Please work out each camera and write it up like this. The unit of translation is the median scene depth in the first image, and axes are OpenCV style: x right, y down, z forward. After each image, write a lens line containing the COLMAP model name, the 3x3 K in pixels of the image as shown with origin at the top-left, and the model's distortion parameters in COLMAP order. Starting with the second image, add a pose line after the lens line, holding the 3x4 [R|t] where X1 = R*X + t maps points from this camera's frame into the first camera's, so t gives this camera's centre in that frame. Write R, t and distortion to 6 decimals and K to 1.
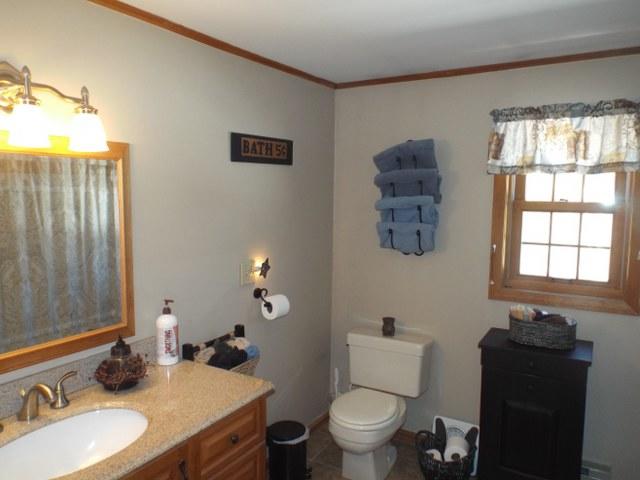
lens RADIAL K [[475.0, 0, 318.8], [0, 475.0, 241.3], [0, 0, 1]] dist [-0.019684, 0.006821]
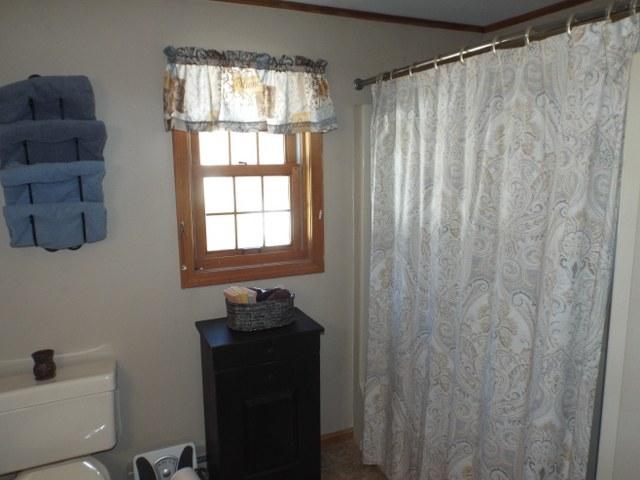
lens RADIAL K [[475.0, 0, 318.7], [0, 475.0, 238.5], [0, 0, 1]] dist [-0.019684, 0.006821]
pose [[0.568500, -0.145158, 0.809776, -0.160584], [0.099141, 0.989225, 0.107724, -0.028090], [-0.816688, 0.019041, 0.576766, 0.367375]]
